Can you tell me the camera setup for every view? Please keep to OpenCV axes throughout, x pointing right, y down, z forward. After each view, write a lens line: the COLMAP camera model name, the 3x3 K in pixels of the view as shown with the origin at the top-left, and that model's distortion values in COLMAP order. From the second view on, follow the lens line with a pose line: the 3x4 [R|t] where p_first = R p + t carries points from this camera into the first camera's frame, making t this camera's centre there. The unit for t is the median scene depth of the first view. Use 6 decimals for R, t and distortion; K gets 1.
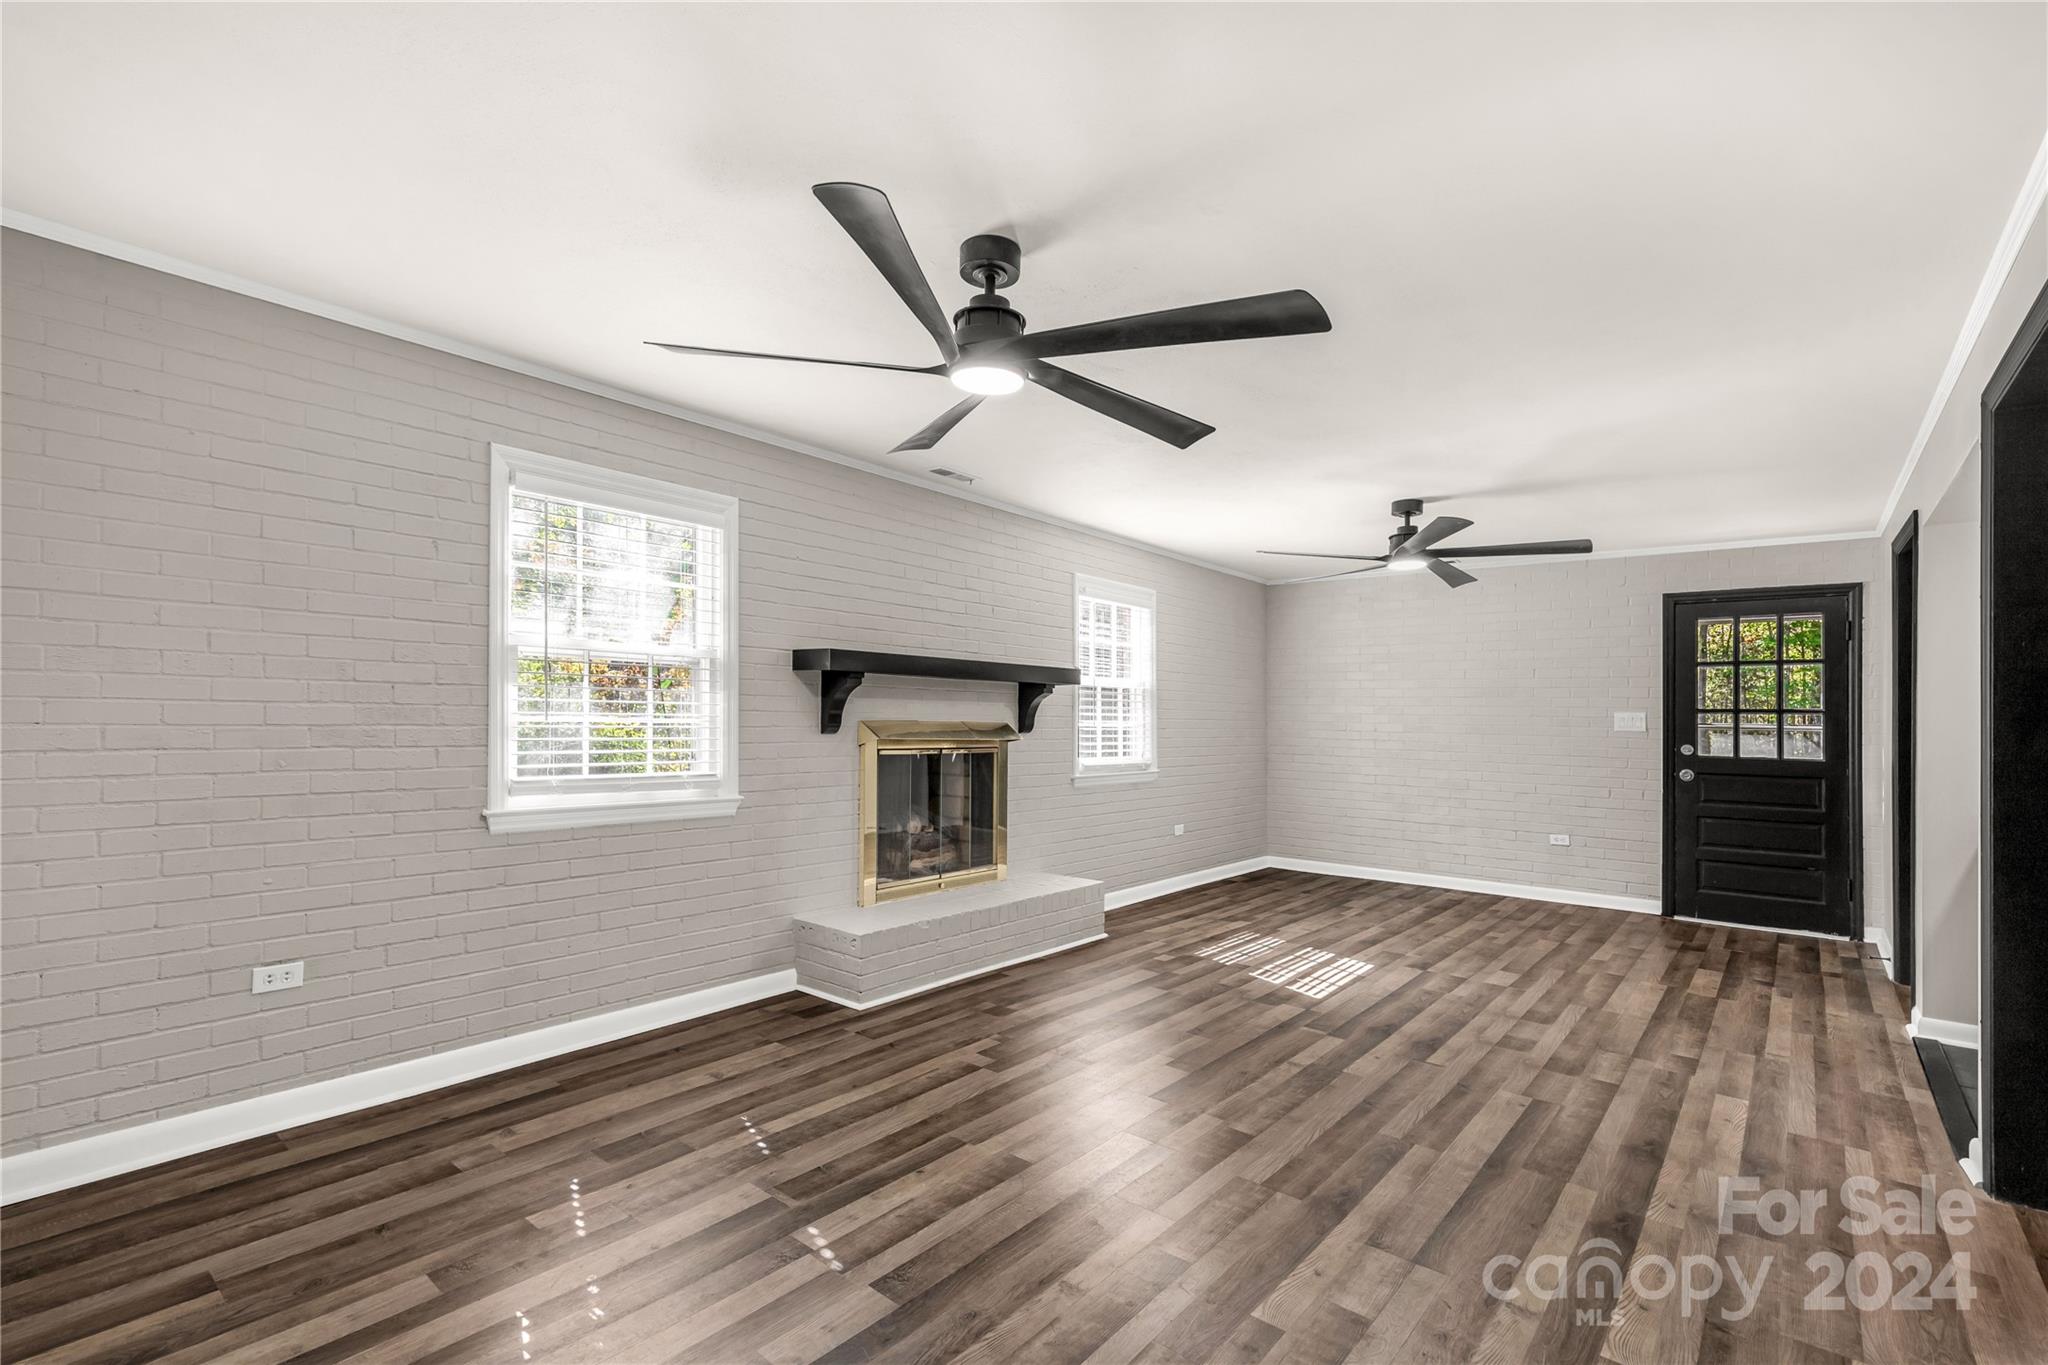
lens RADIAL K [[927.5, 0, 1010.4], [0, 927.5, 681.2], [0, 0, 1]] dist [0.004903, -0.000665]
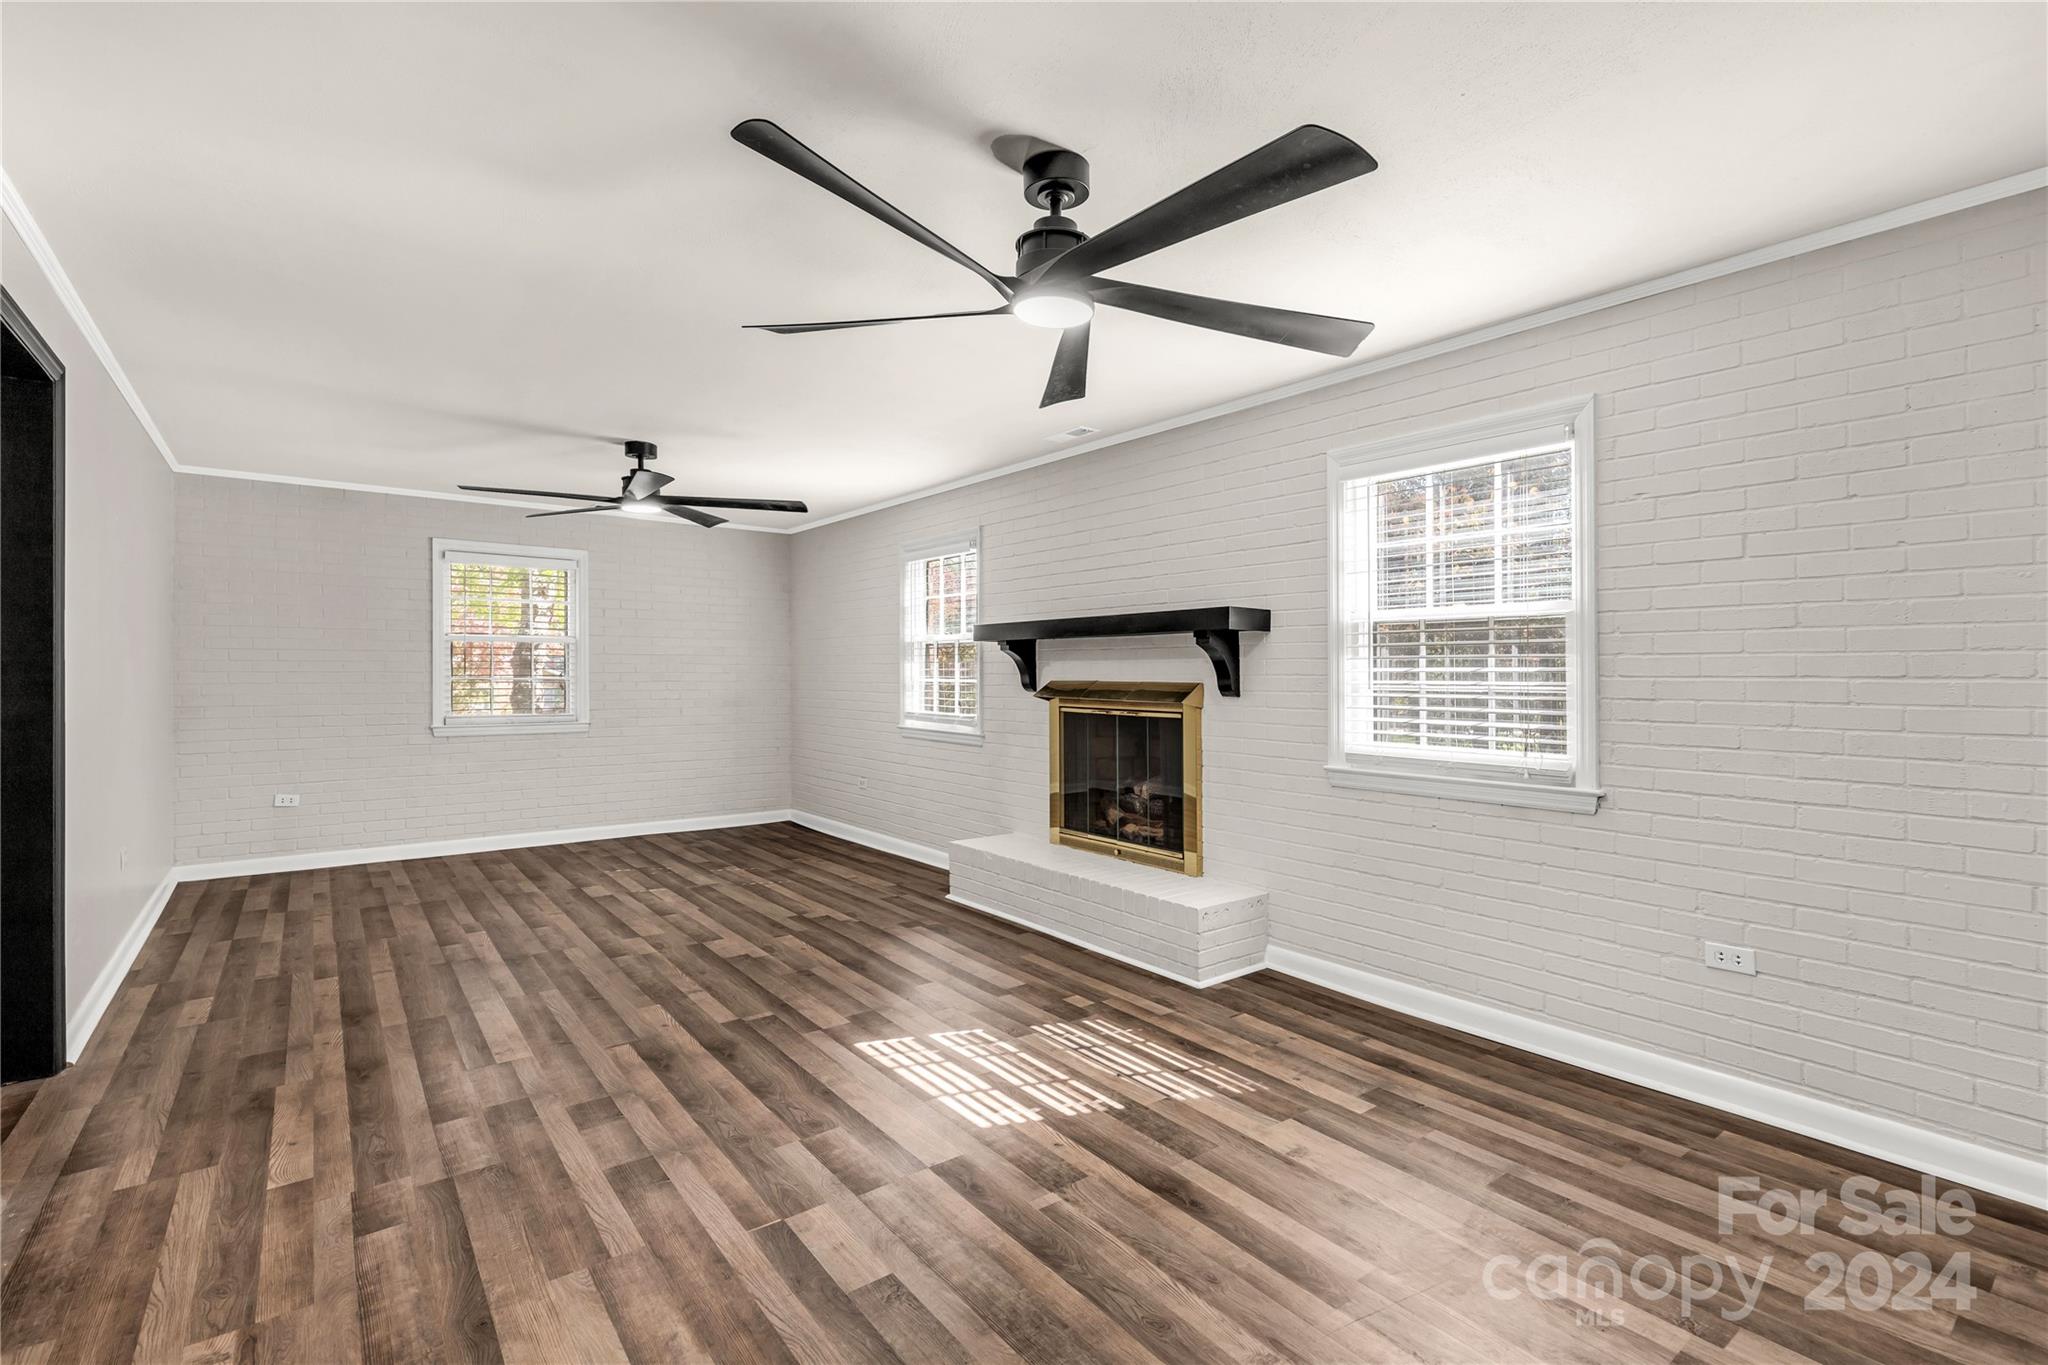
lens RADIAL K [[927.5, 0, 1032.7], [0, 927.5, 649.4], [0, 0, 1]] dist [0.004903, -0.000665]
pose [[-0.204488, -0.047672, -0.977708, 1.027008], [0.028759, 0.998090, -0.054680, 0.069413], [0.978447, -0.039299, -0.202726, 1.280945]]
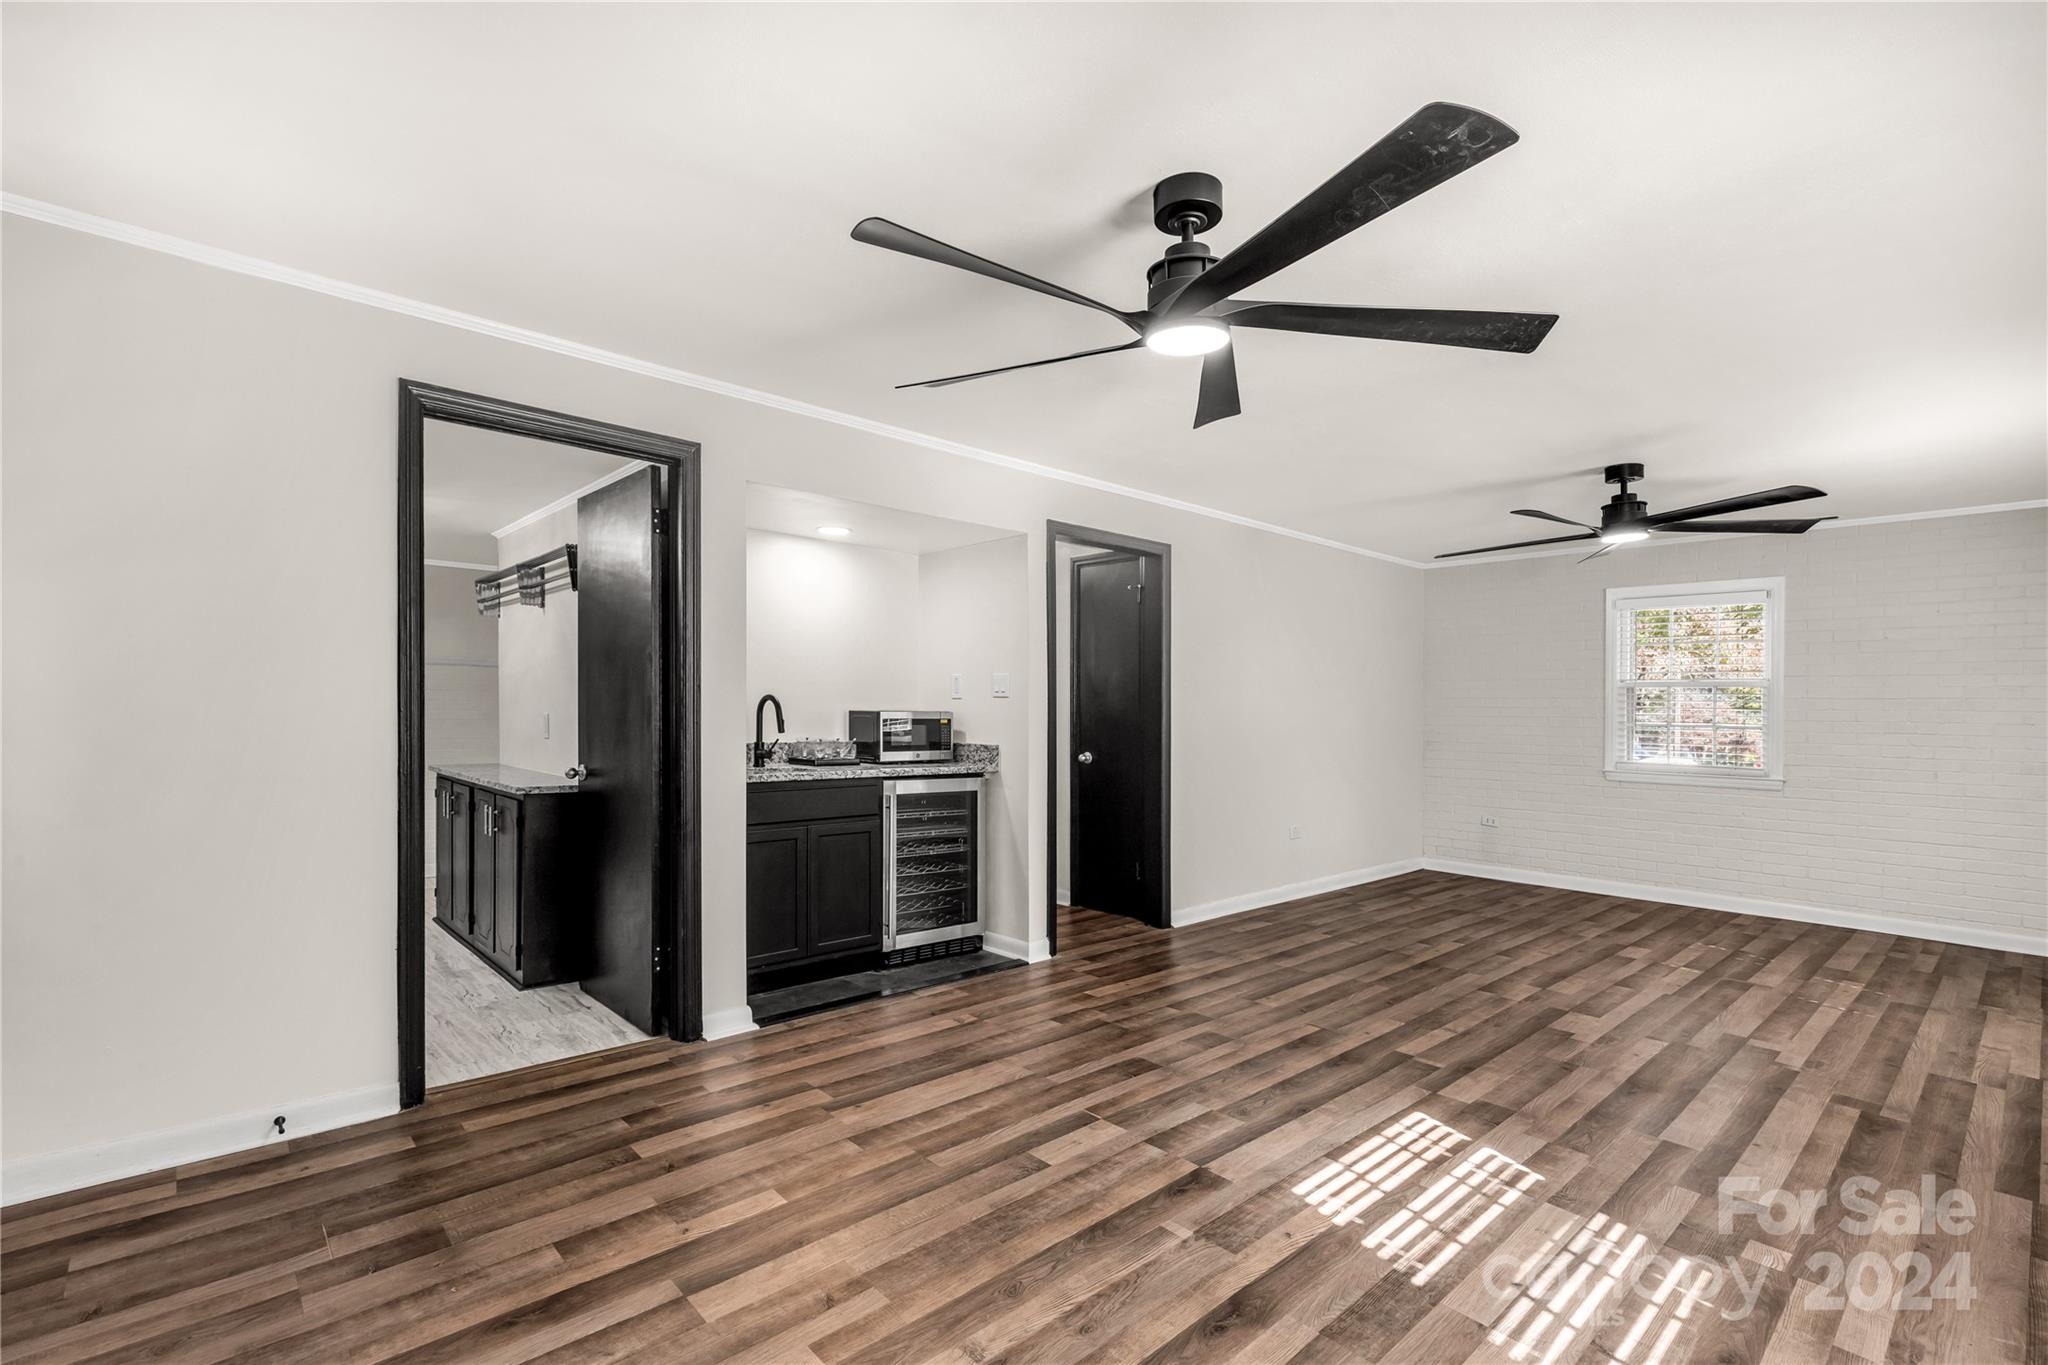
lens RADIAL K [[927.5, 0, 1007.6], [0, 927.5, 725.3], [0, 0, 1]] dist [0.004903, -0.000665]
pose [[-0.989830, -0.038728, 0.136879, 0.542347], [-0.041213, 0.999032, -0.015367, 0.074615], [-0.136152, -0.020852, -0.990469, 1.708069]]
